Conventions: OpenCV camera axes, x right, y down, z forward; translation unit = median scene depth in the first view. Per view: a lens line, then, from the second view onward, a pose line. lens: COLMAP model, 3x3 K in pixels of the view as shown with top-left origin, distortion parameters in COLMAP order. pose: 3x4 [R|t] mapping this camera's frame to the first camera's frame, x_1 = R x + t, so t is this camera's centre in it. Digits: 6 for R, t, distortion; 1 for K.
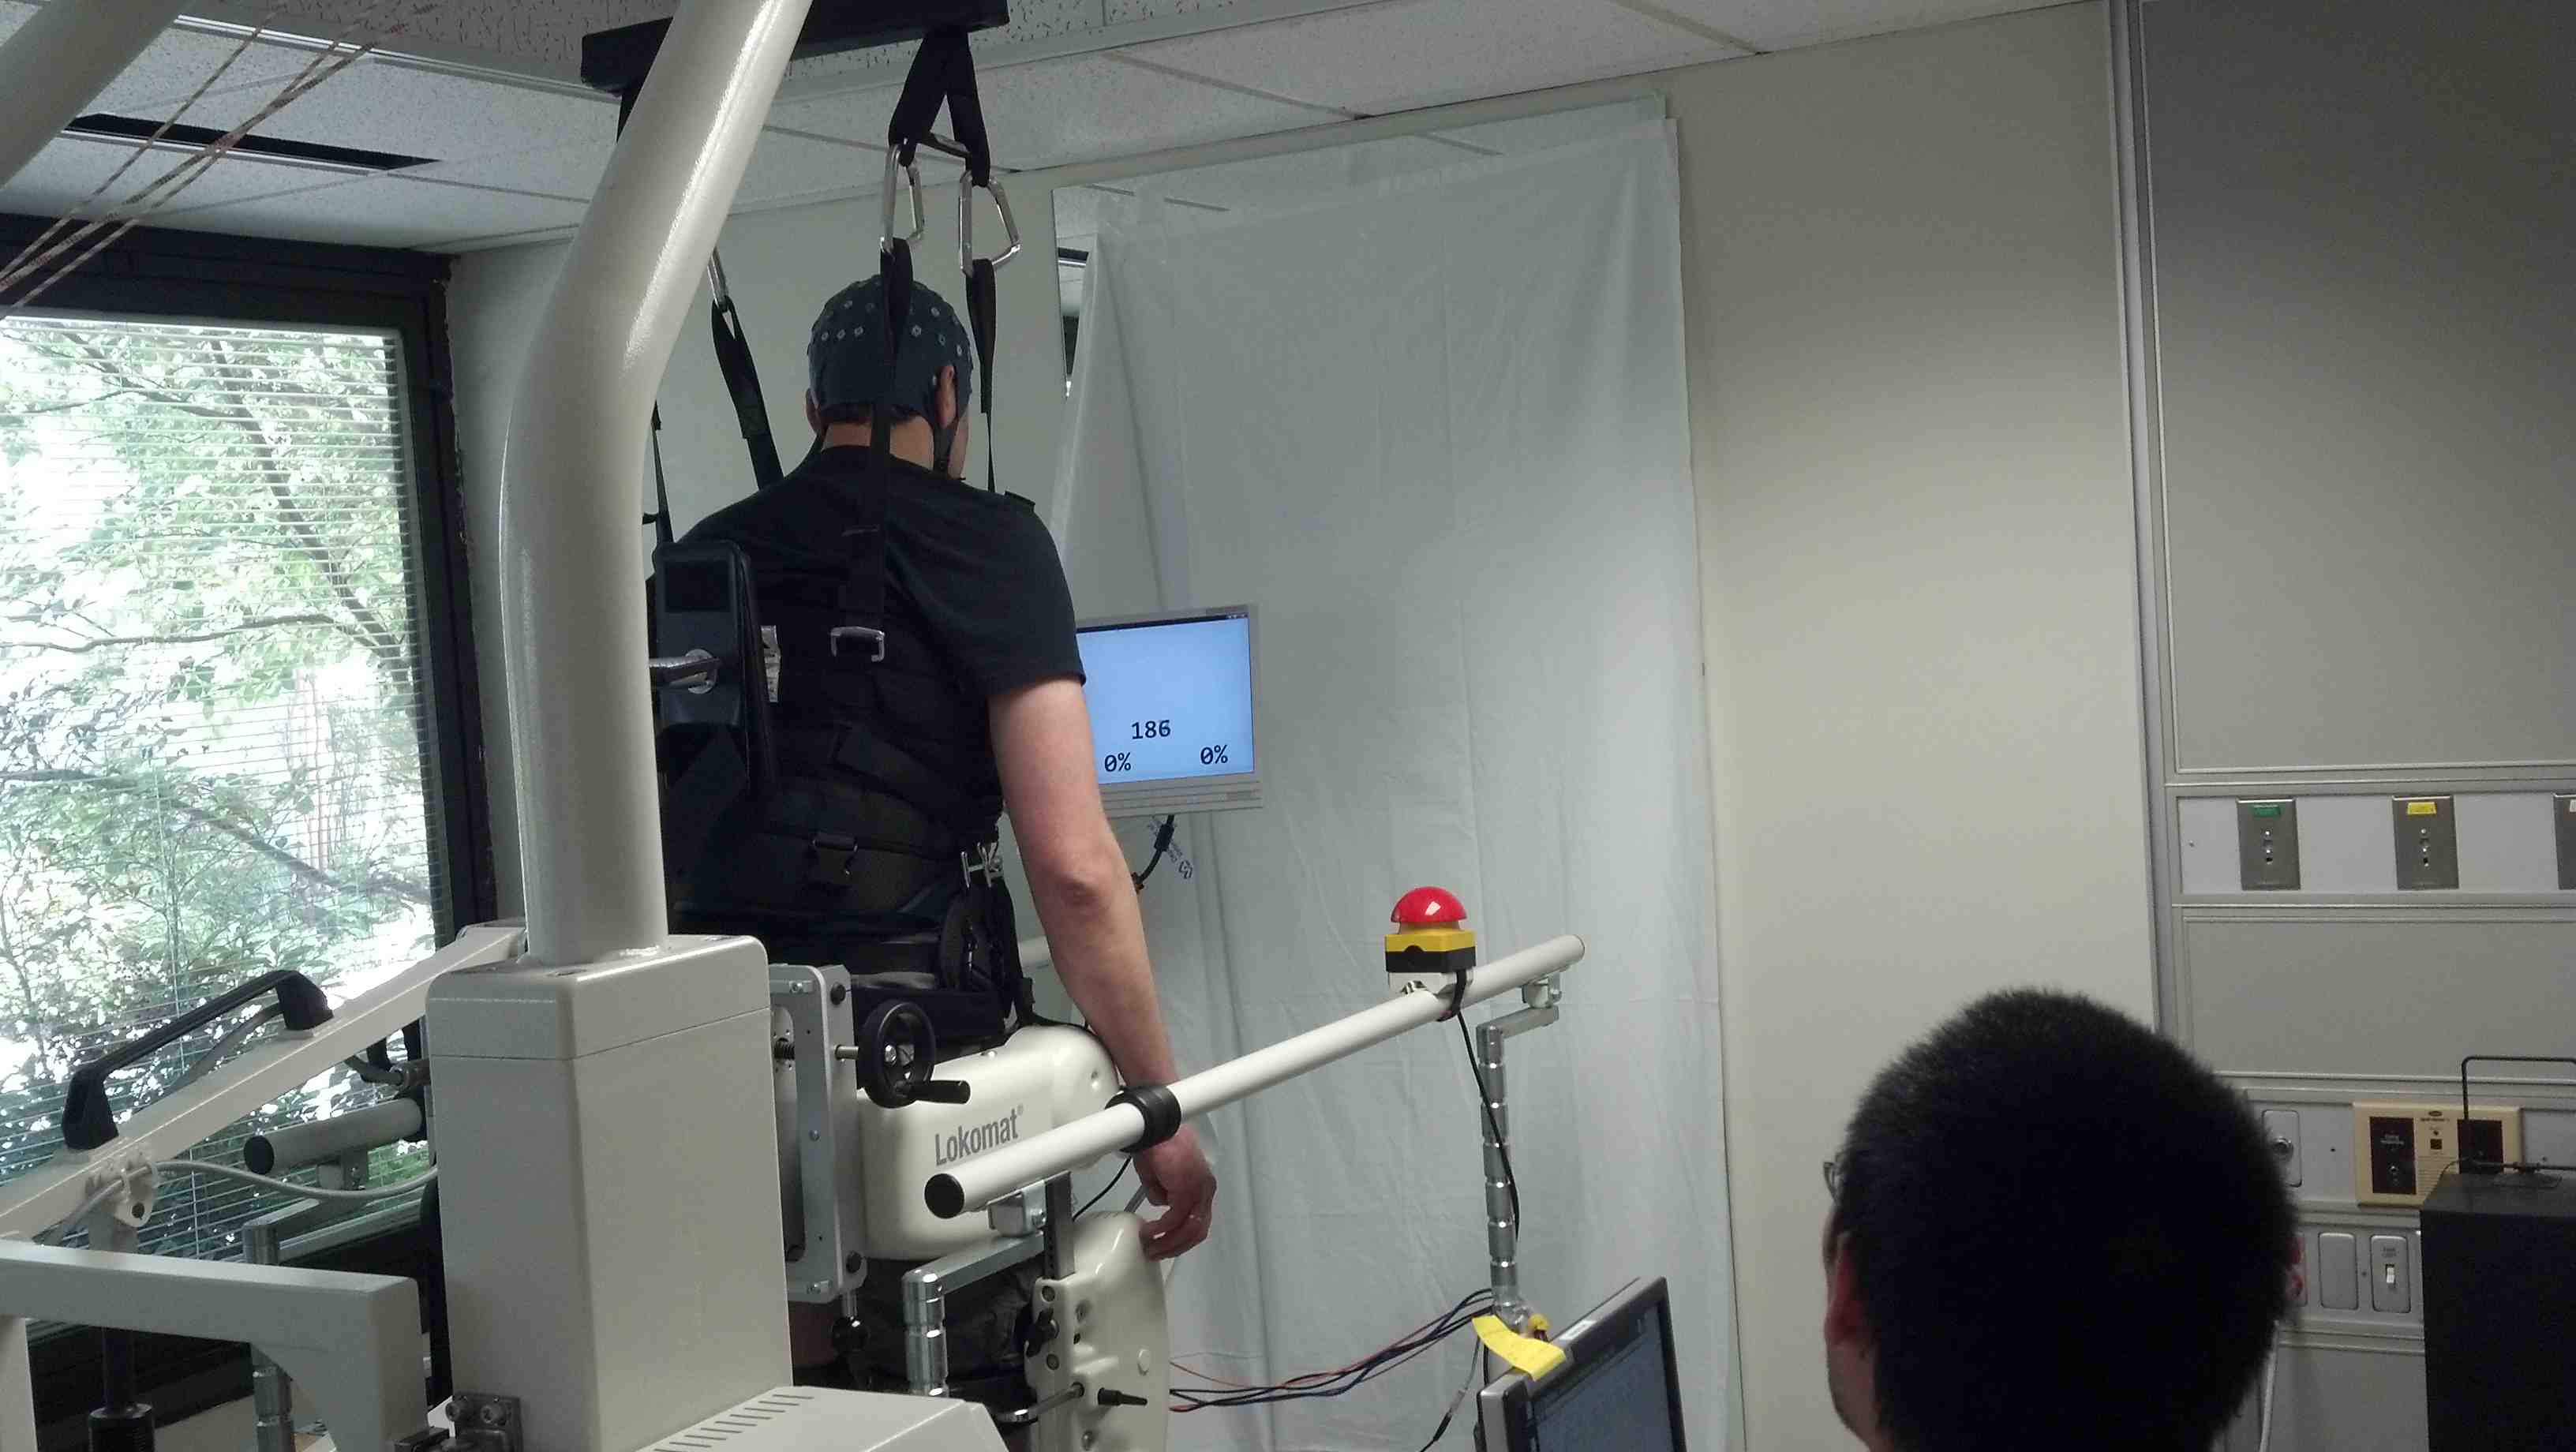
lens RADIAL K [[2775.0, 0, 1247.2], [0, 2775.0, 725.6], [0, 0, 1]] dist [0.185684, -0.633435]
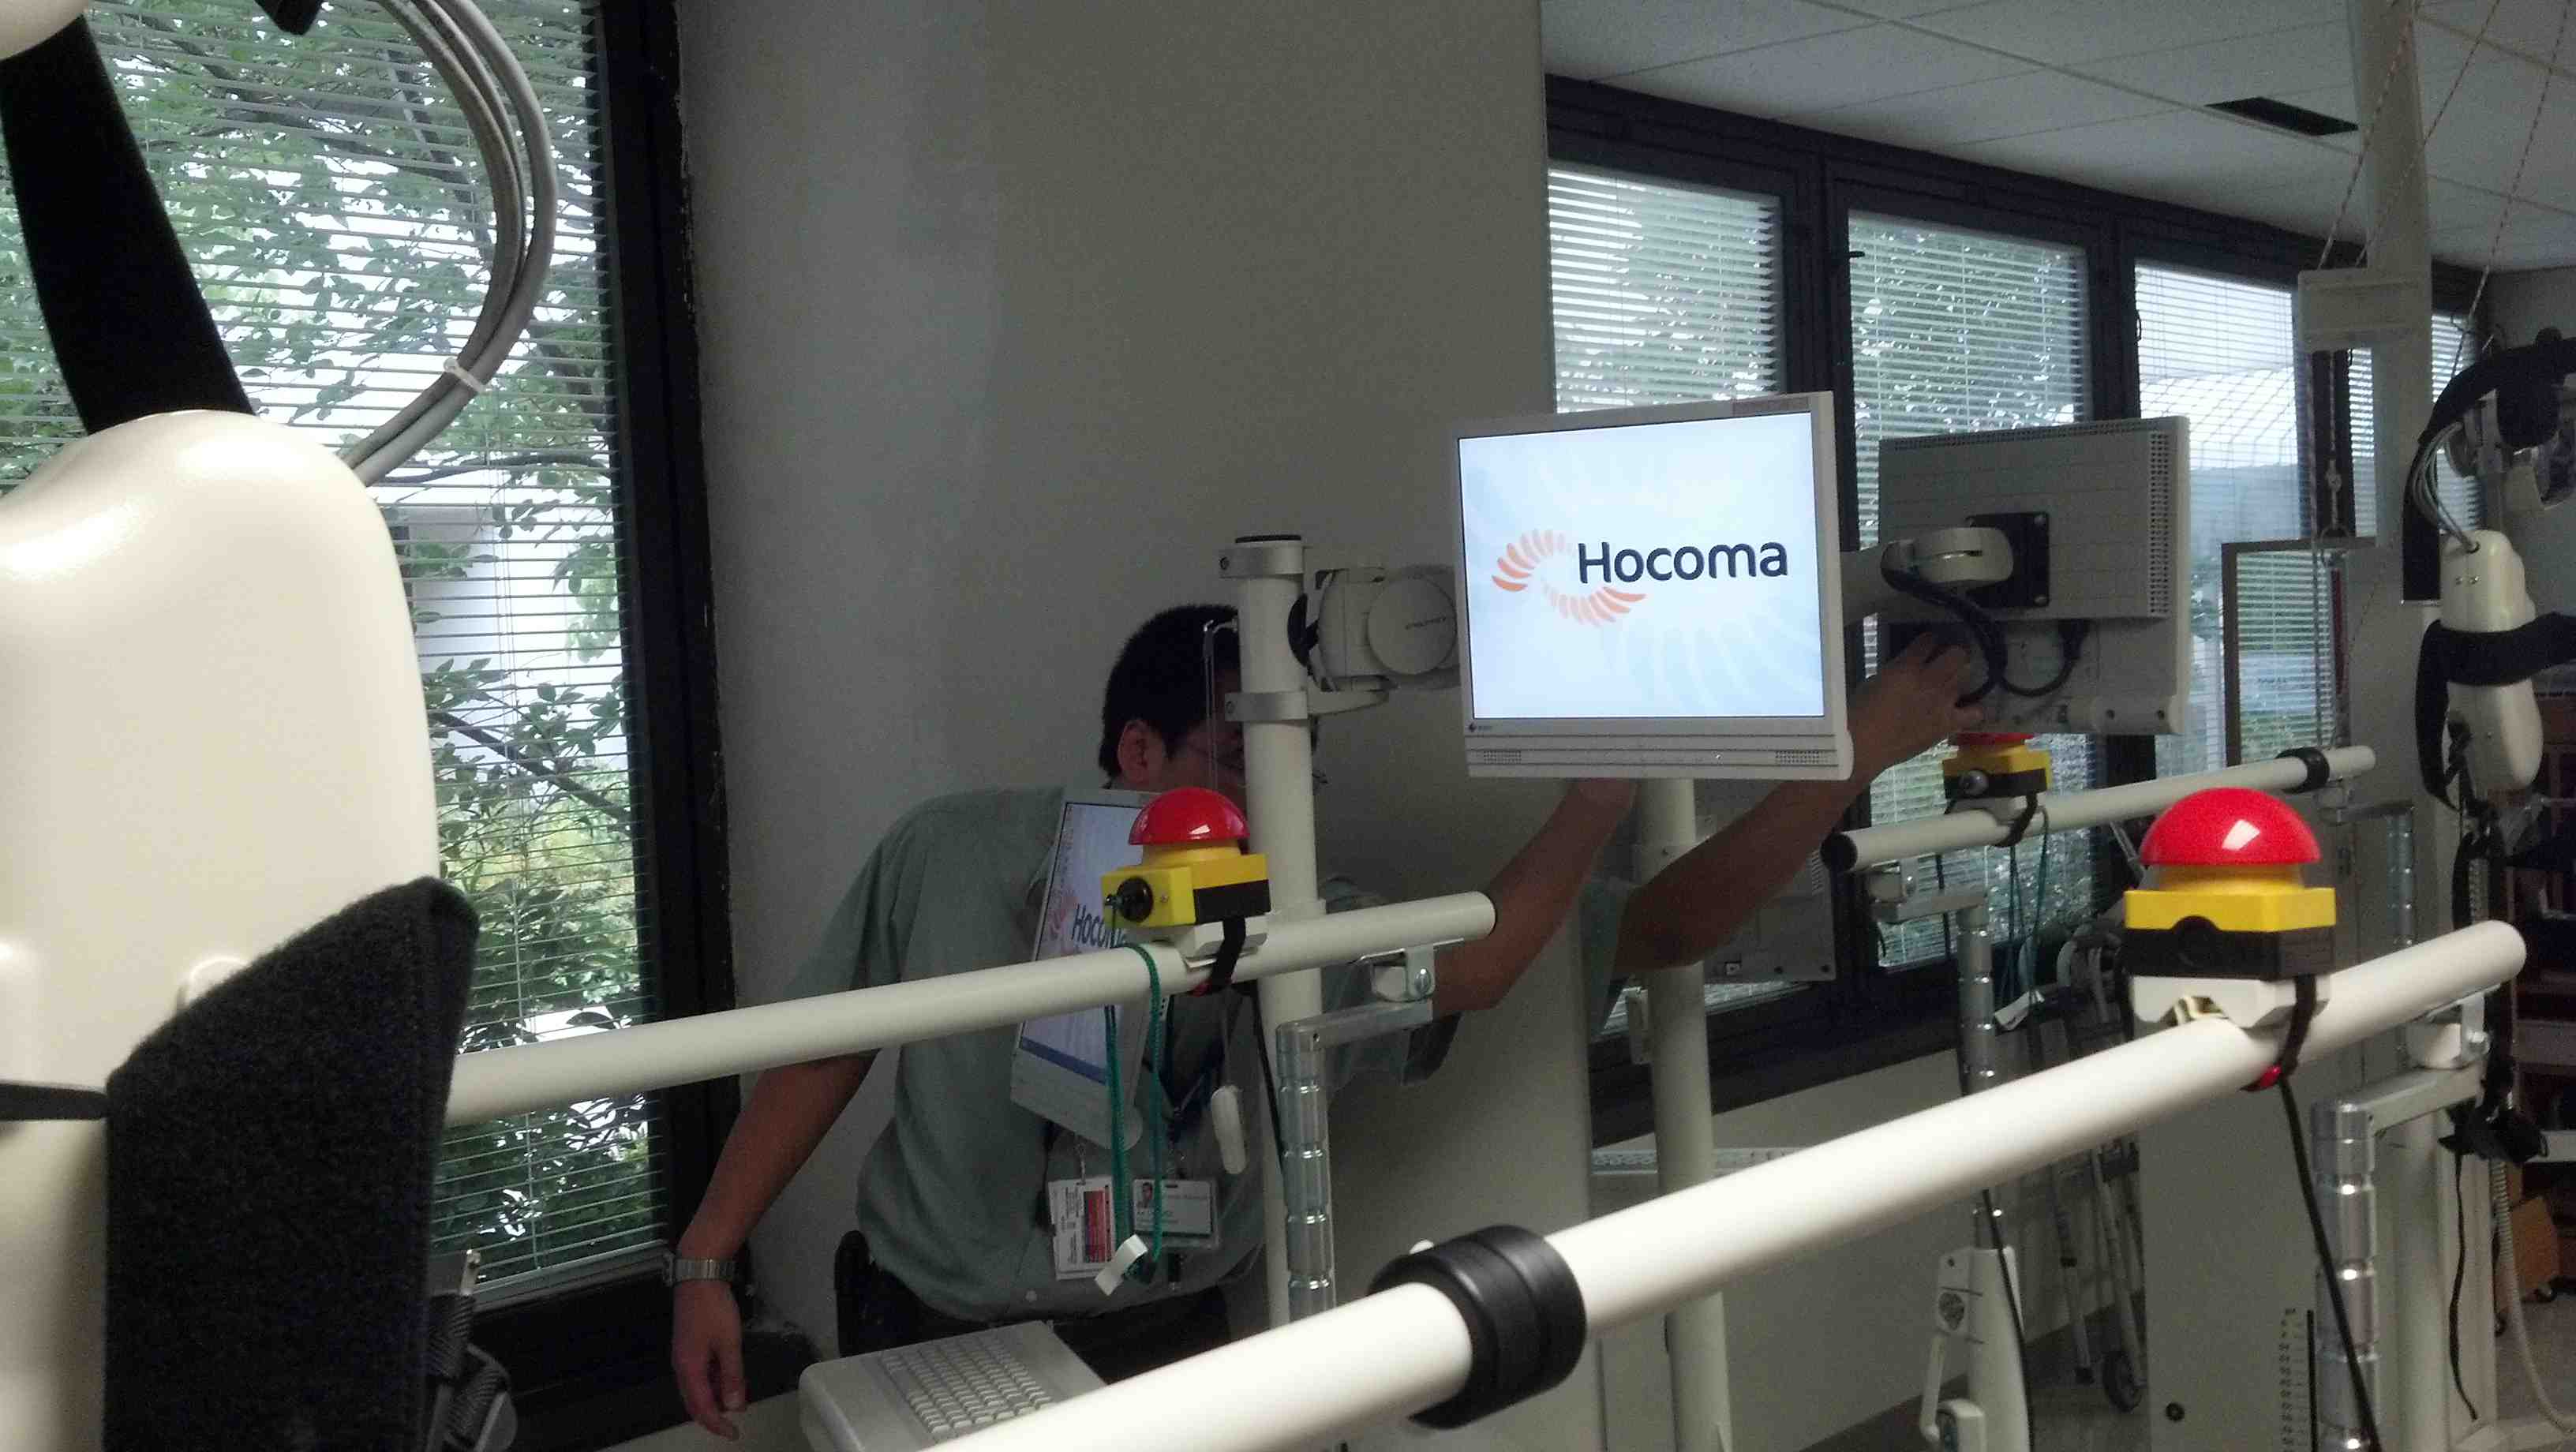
lens RADIAL K [[2783.0, 0, 1260.7], [0, 2783.0, 730.1], [0, 0, 1]] dist [0.192839, -0.667577]
pose [[0.978534, 0.026488, -0.204376, 0.005432], [-0.027586, 0.999616, -0.002528, 0.054323], [0.204231, 0.008112, 0.978889, 0.526844]]
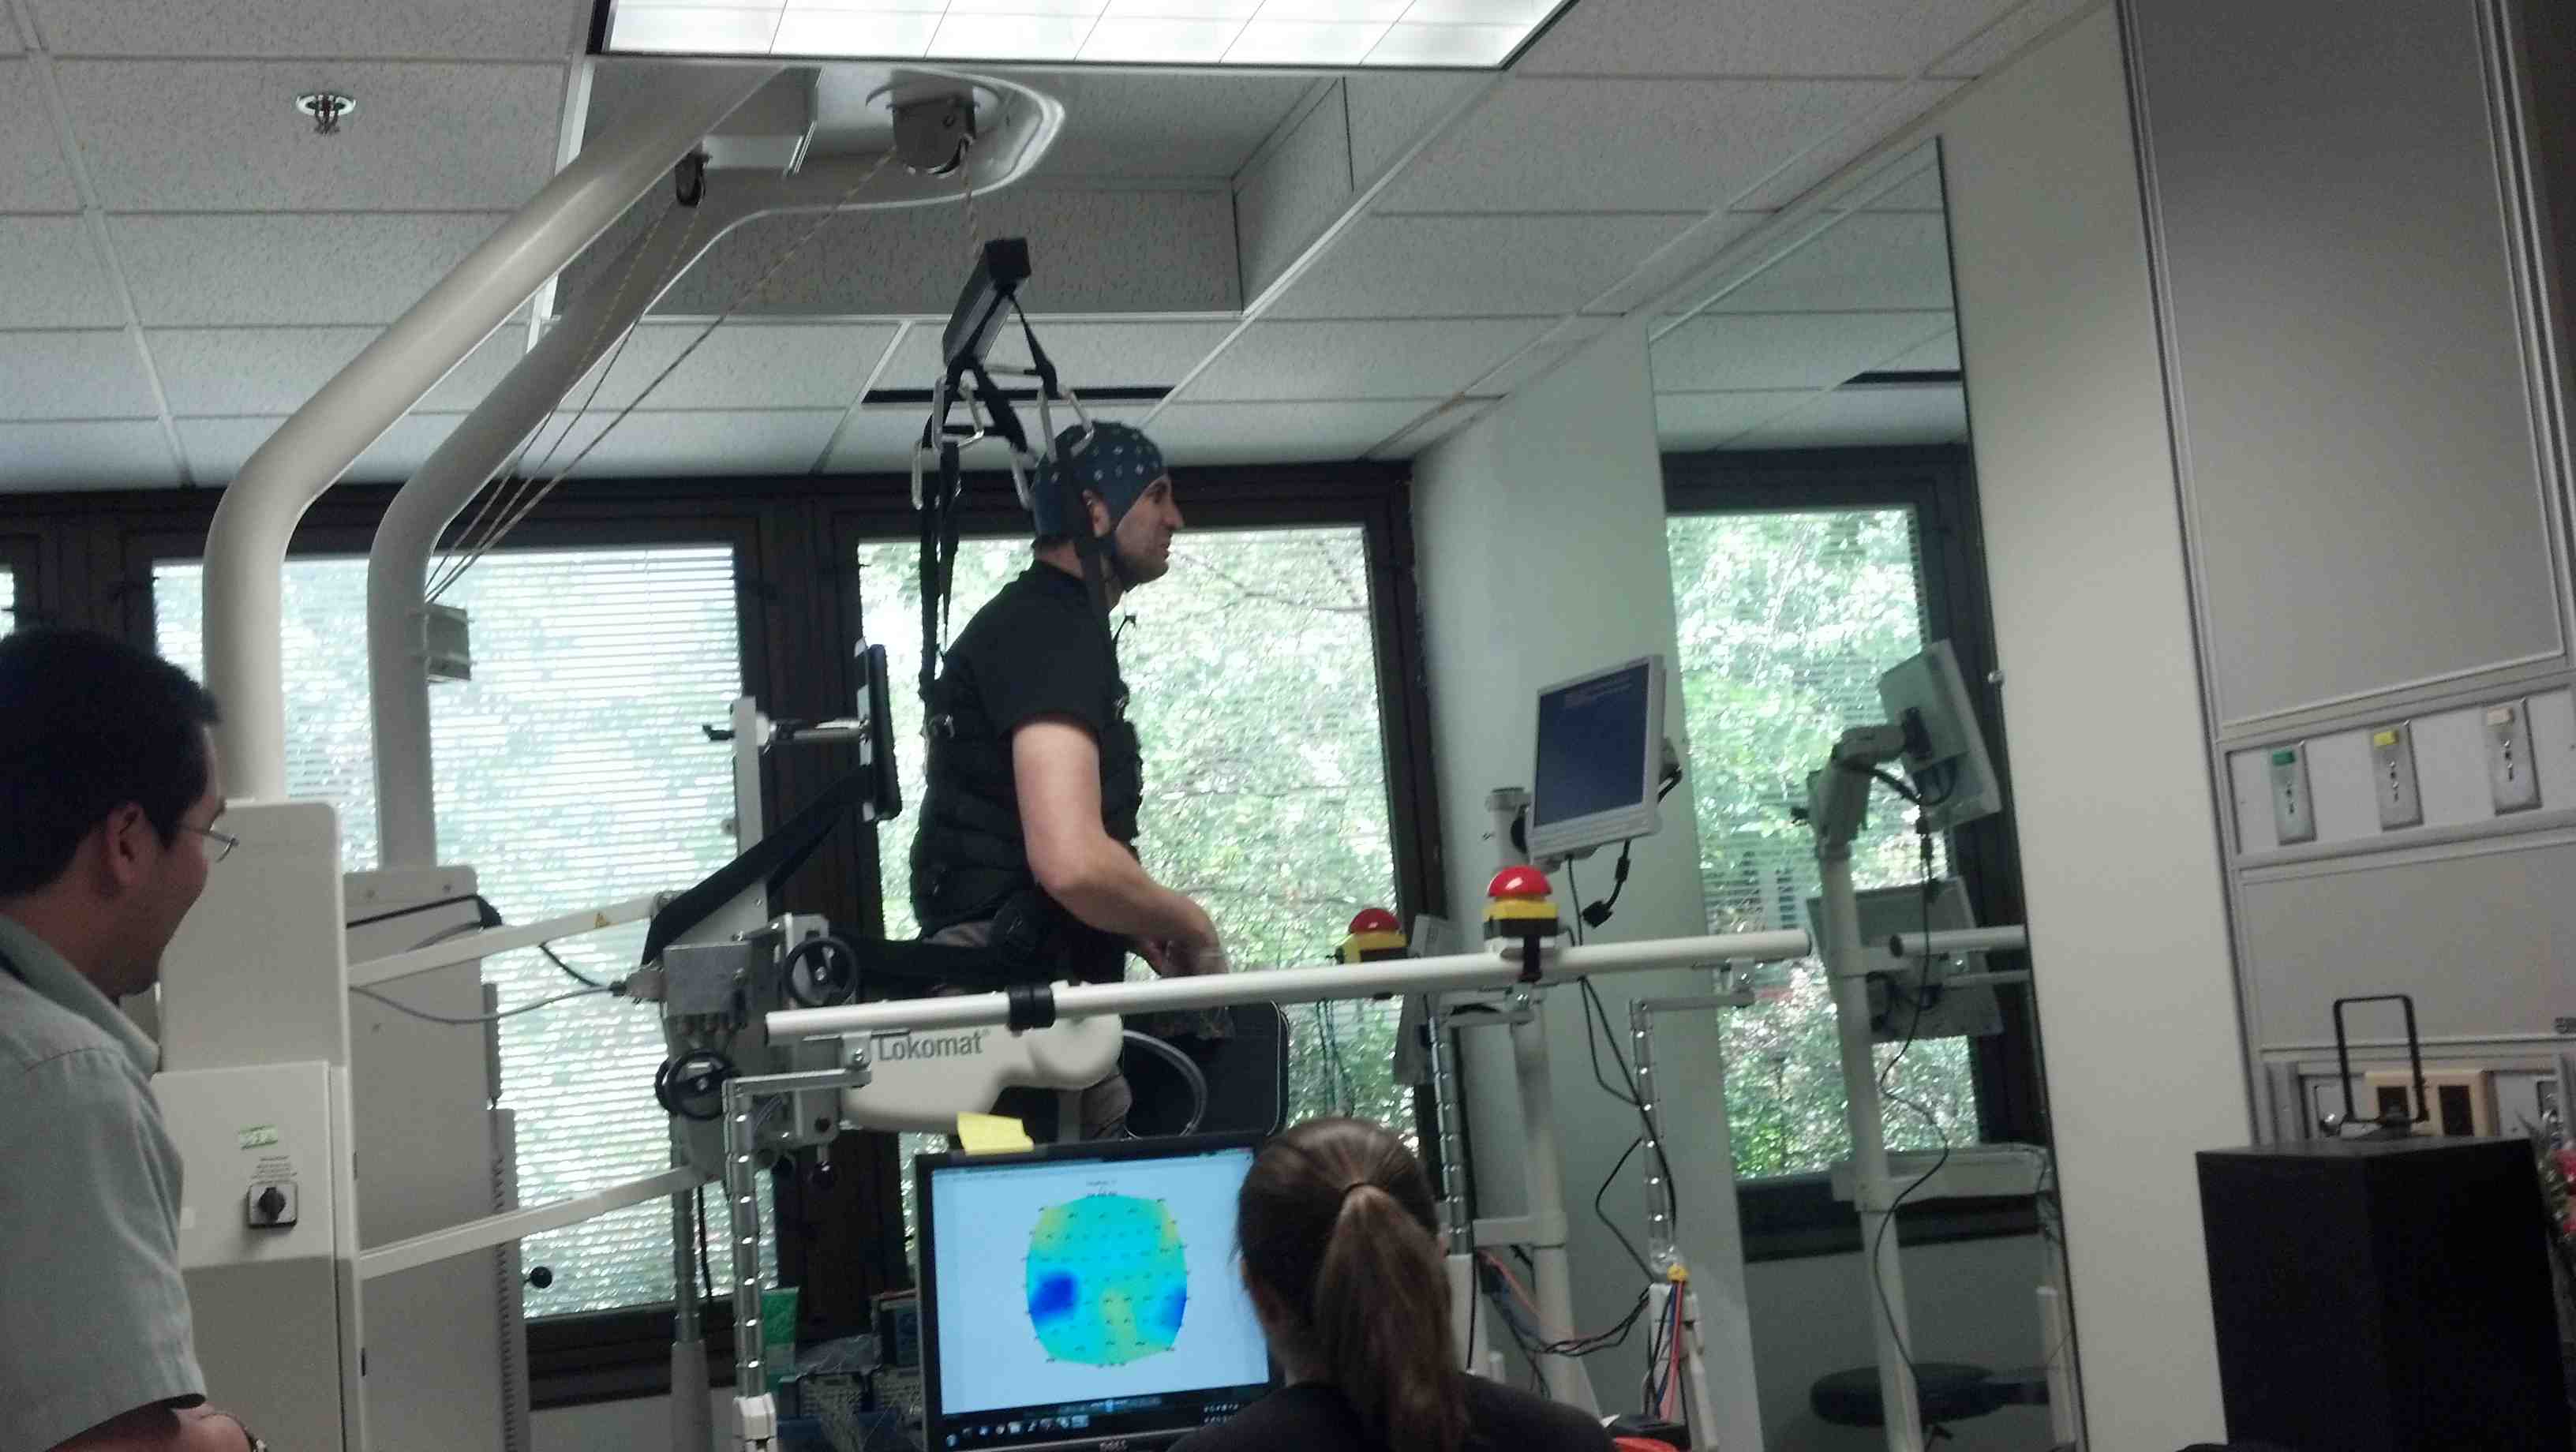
lens RADIAL K [[2775.0, 0, 1247.2], [0, 2775.0, 725.6], [0, 0, 1]] dist [0.185684, -0.633435]
pose [[0.709509, -0.073449, -0.700858, 0.795796], [0.003948, 0.994952, -0.100273, 0.115305], [0.704685, 0.068378, 0.706217, 0.107629]]
